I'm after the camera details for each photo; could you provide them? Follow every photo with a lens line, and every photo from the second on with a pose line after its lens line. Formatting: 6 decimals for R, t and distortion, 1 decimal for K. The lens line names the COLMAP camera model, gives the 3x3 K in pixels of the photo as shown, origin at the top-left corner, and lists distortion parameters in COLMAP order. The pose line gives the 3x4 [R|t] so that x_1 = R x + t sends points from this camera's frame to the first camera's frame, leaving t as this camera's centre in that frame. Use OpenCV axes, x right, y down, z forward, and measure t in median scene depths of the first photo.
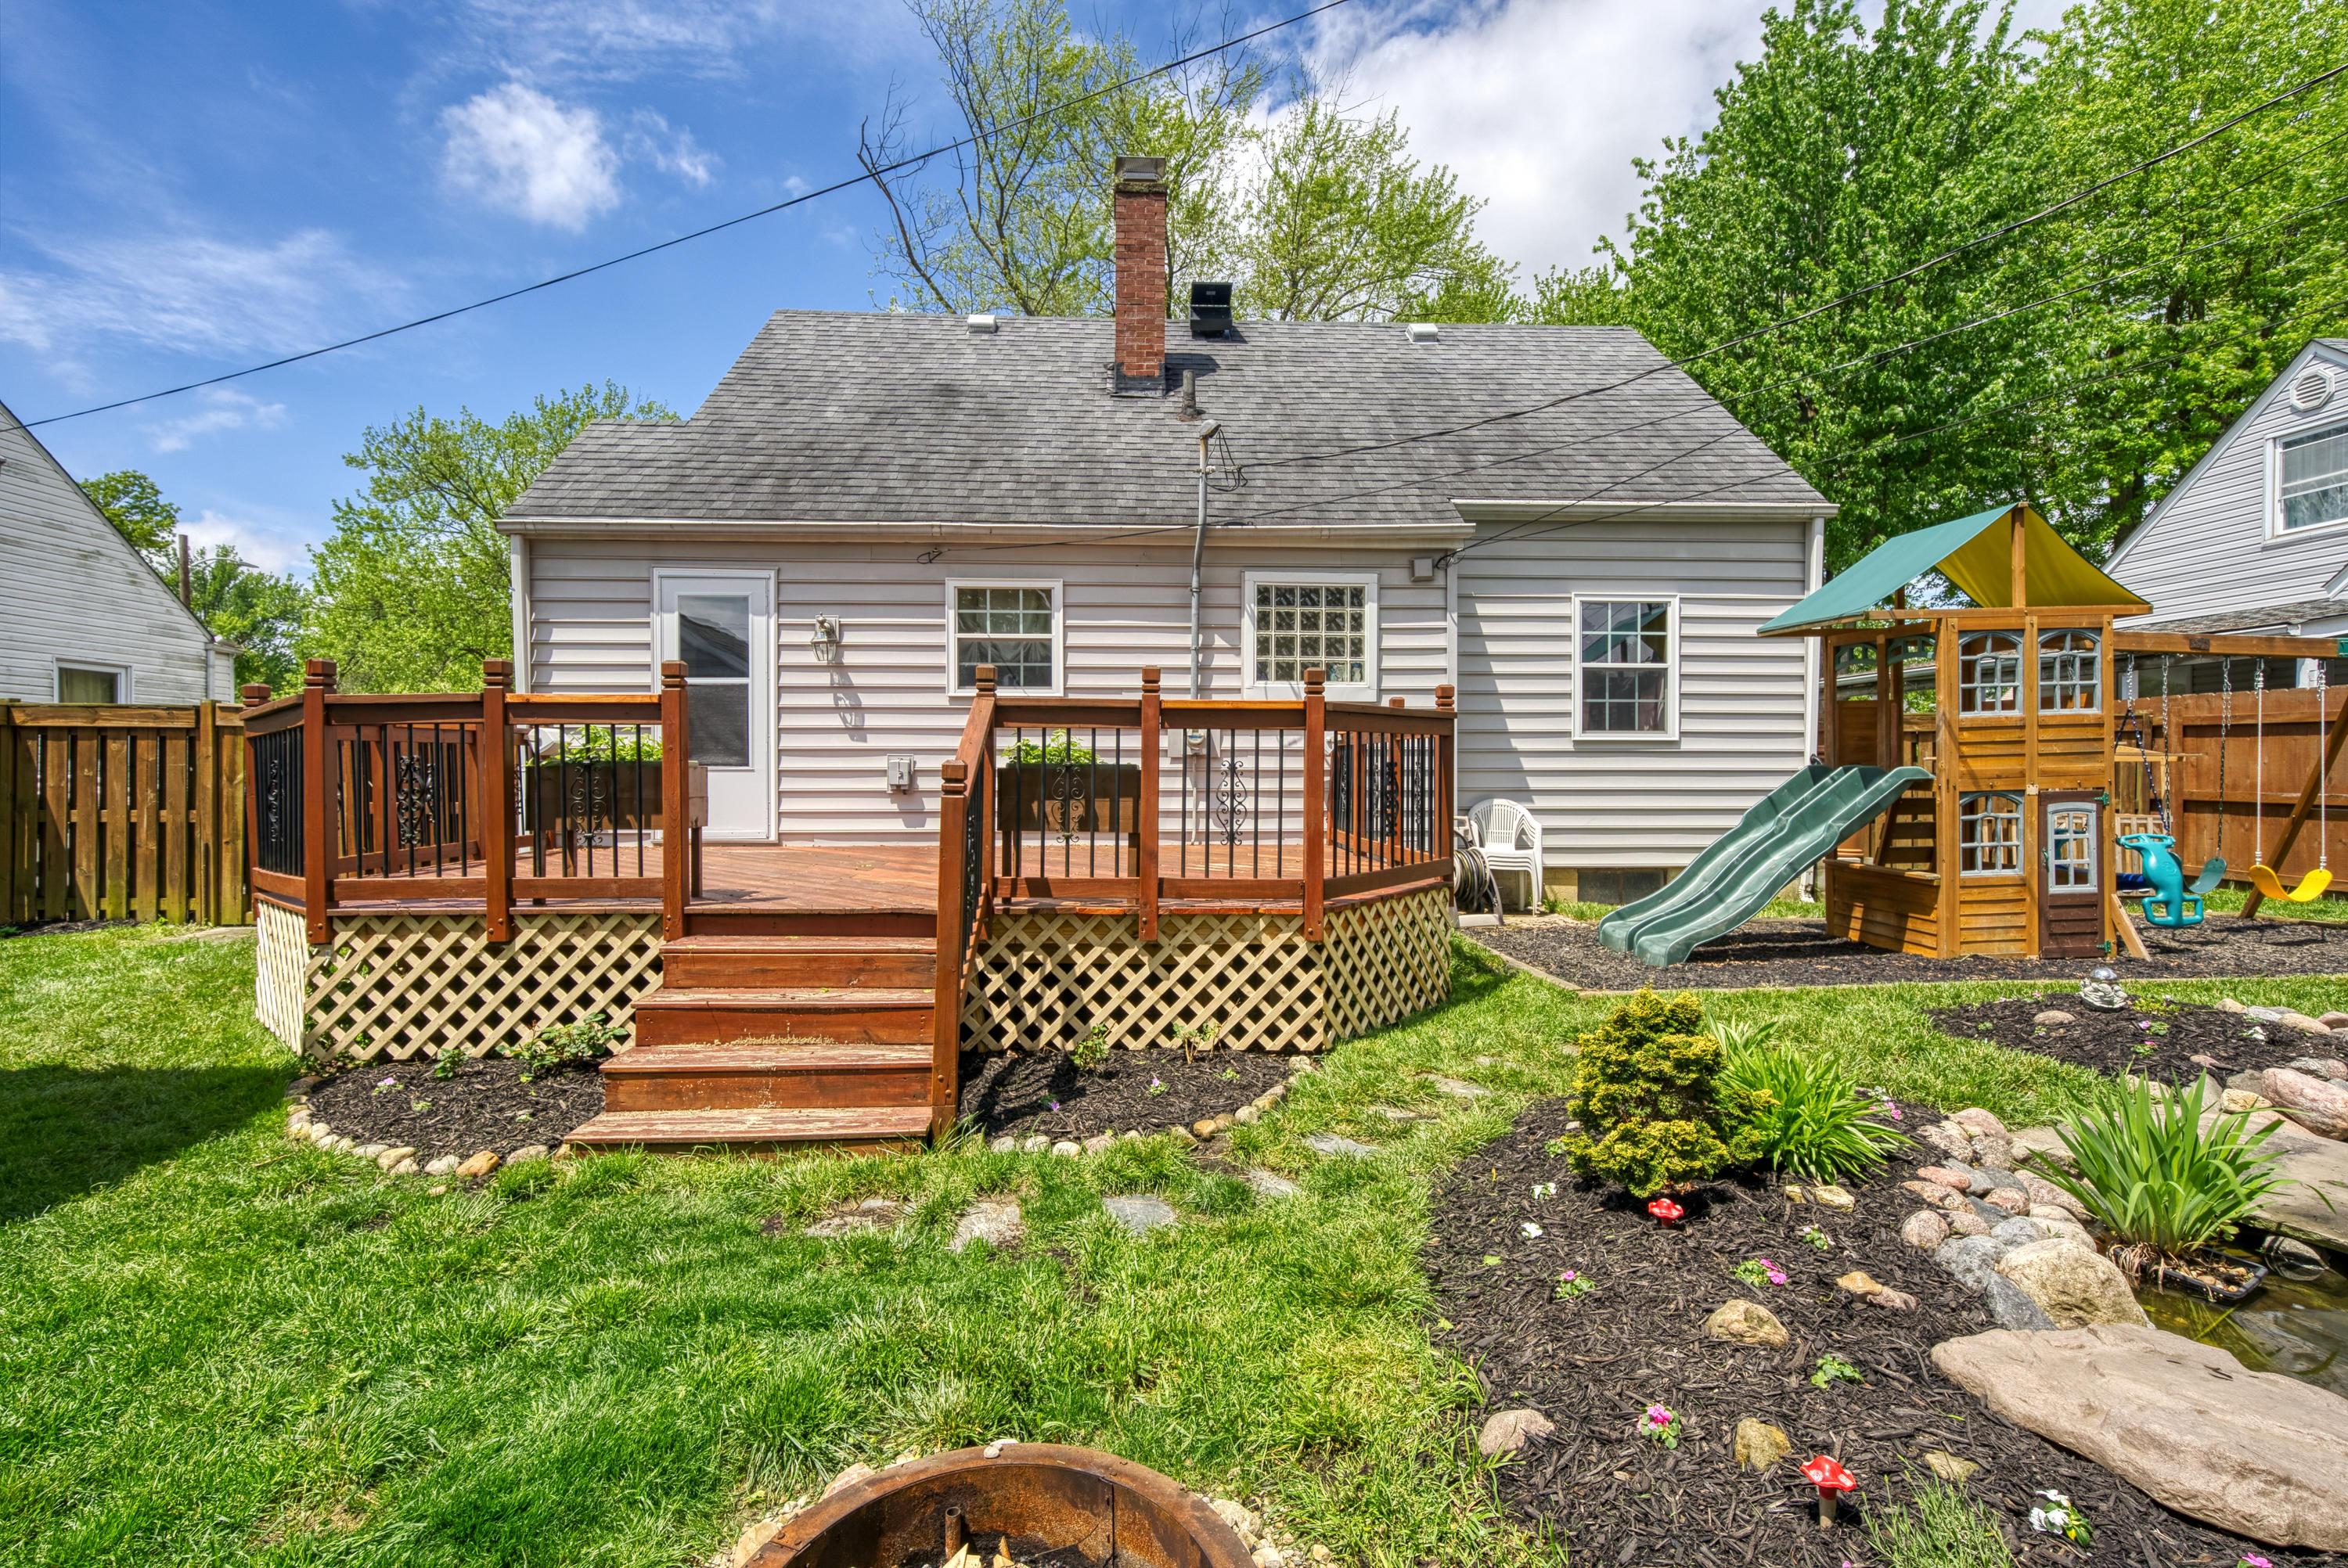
lens RADIAL K [[1069.6, 0, 1170.8], [0, 1069.6, 774.3], [0, 0, 1]] dist [0.006484, 0.004312]
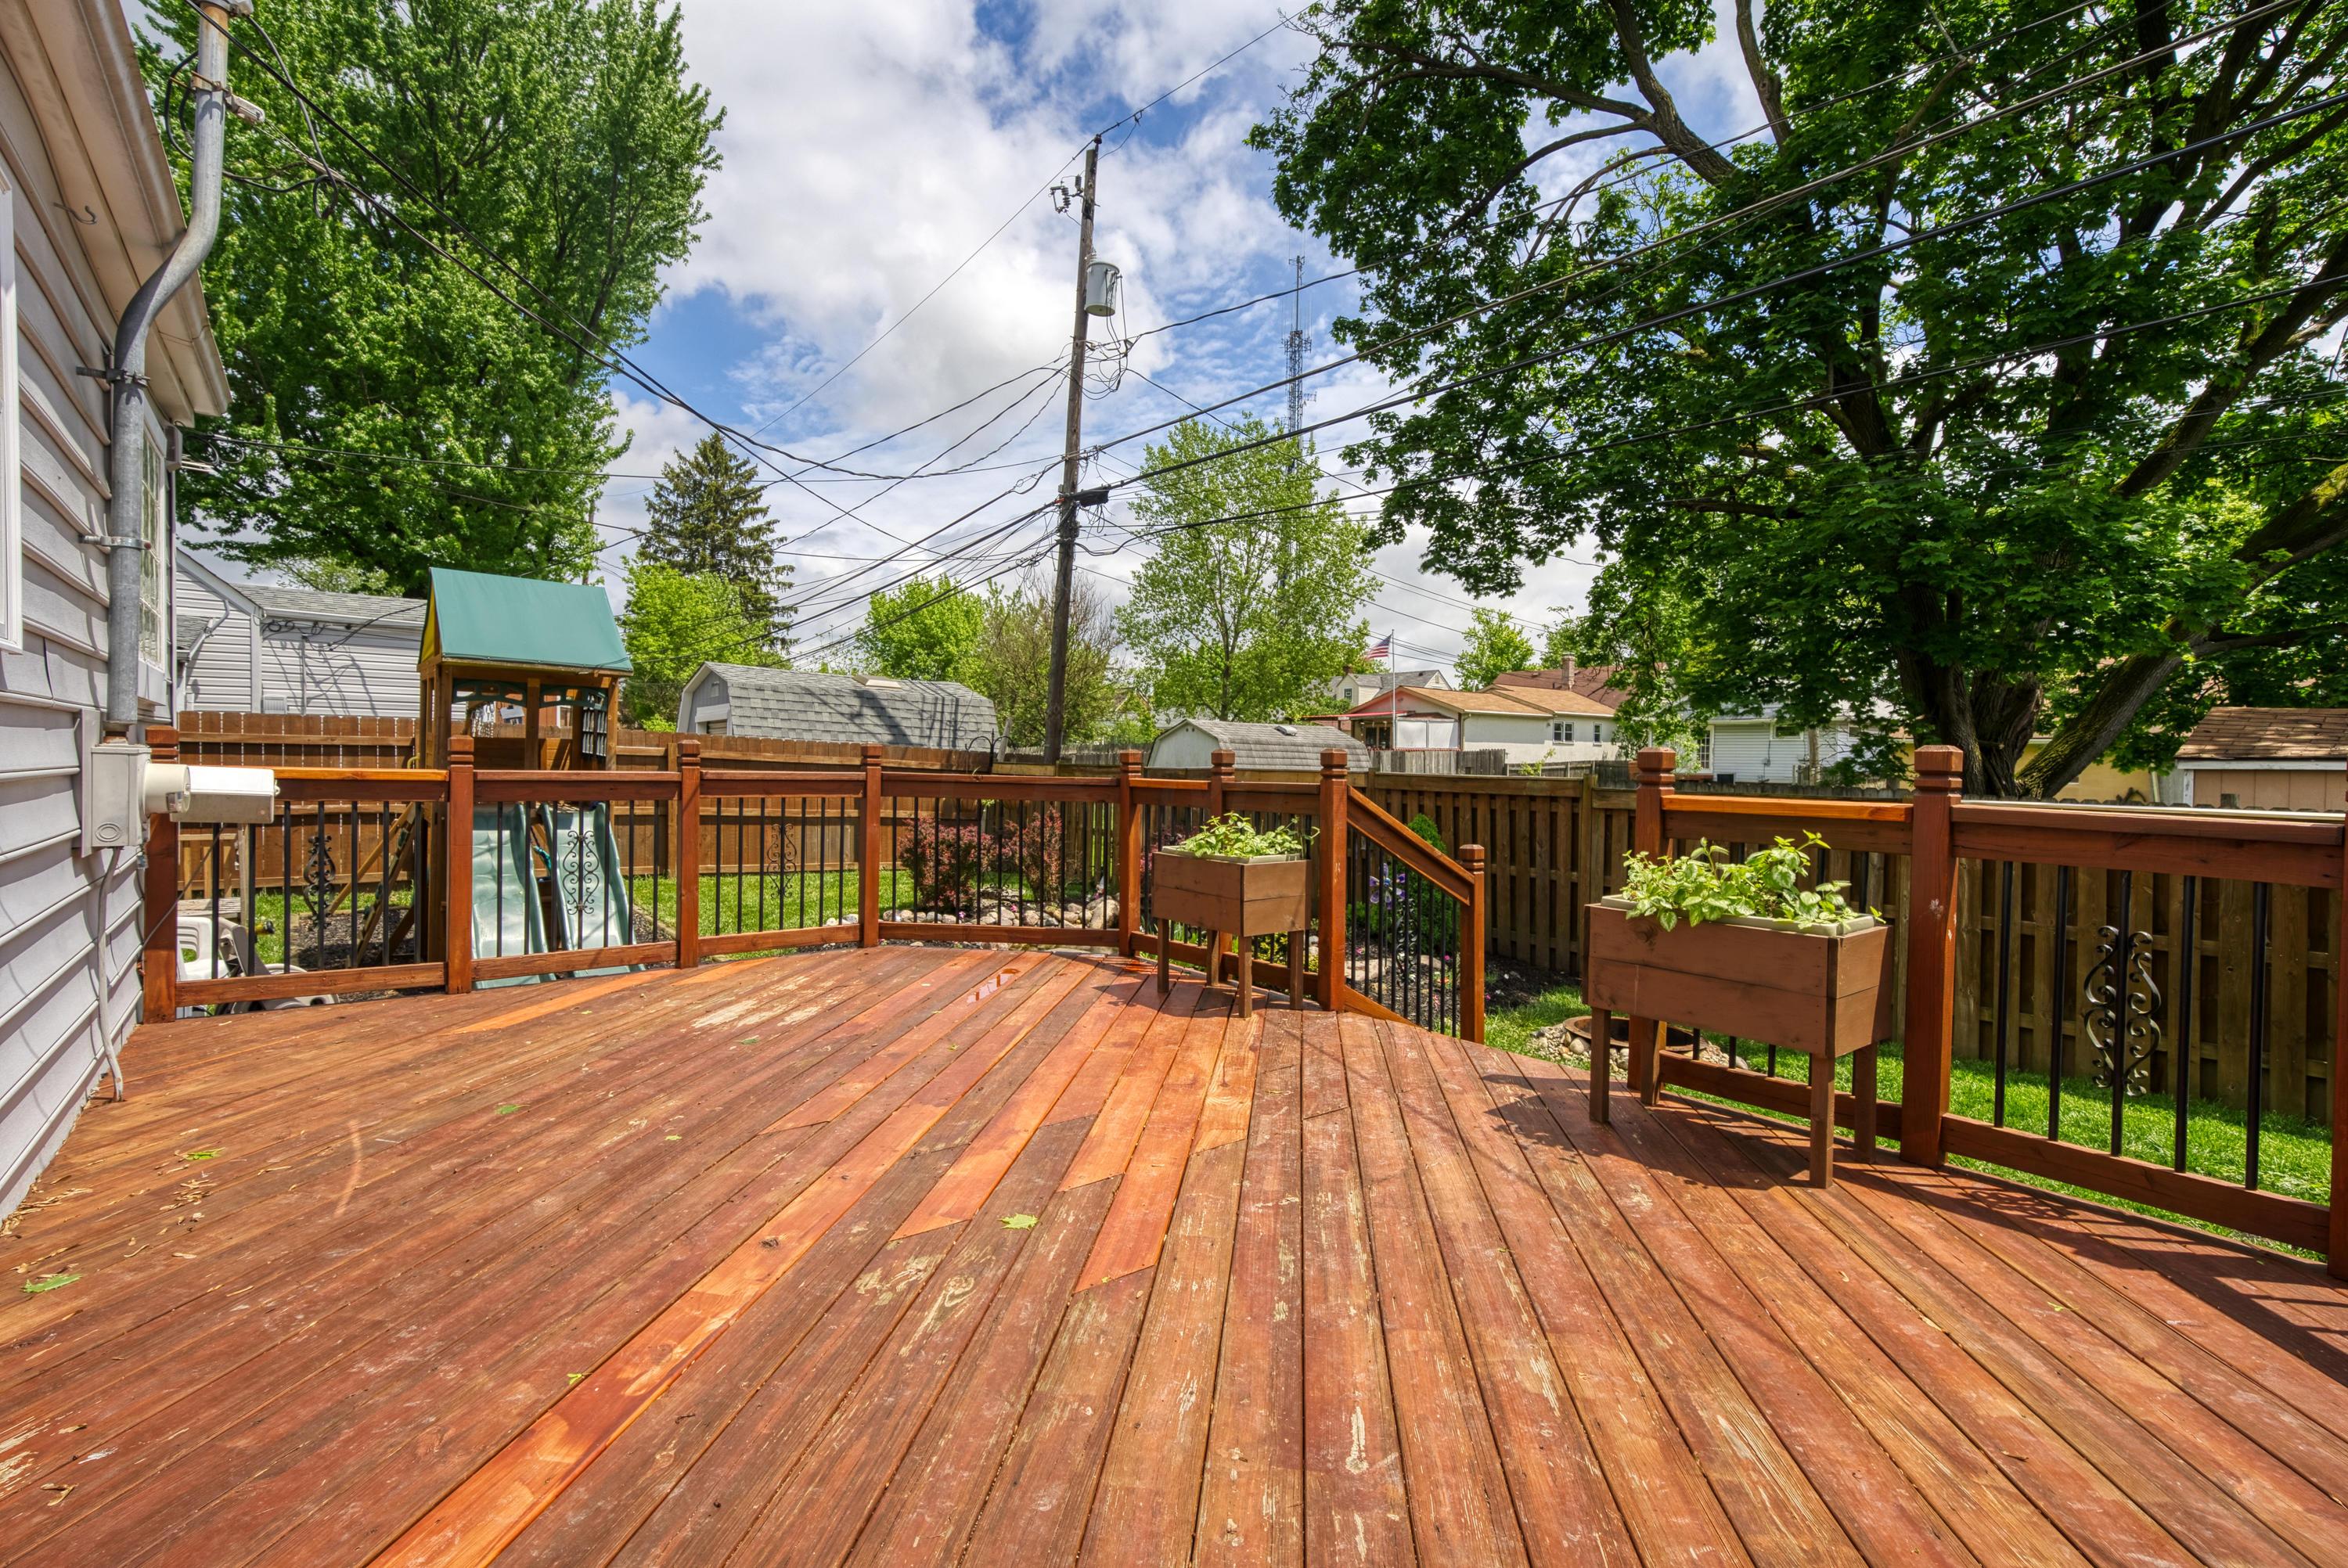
lens RADIAL K [[1065.4, 0, 1170.6], [0, 1065.4, 777.0], [0, 0, 1]] dist [0.011075, 0.000066]
pose [[-0.578141, -0.025036, 0.815553, -0.480385], [-0.013745, 0.999686, 0.020945, -0.054027], [-0.815821, 0.000899, -0.578303, 0.943442]]
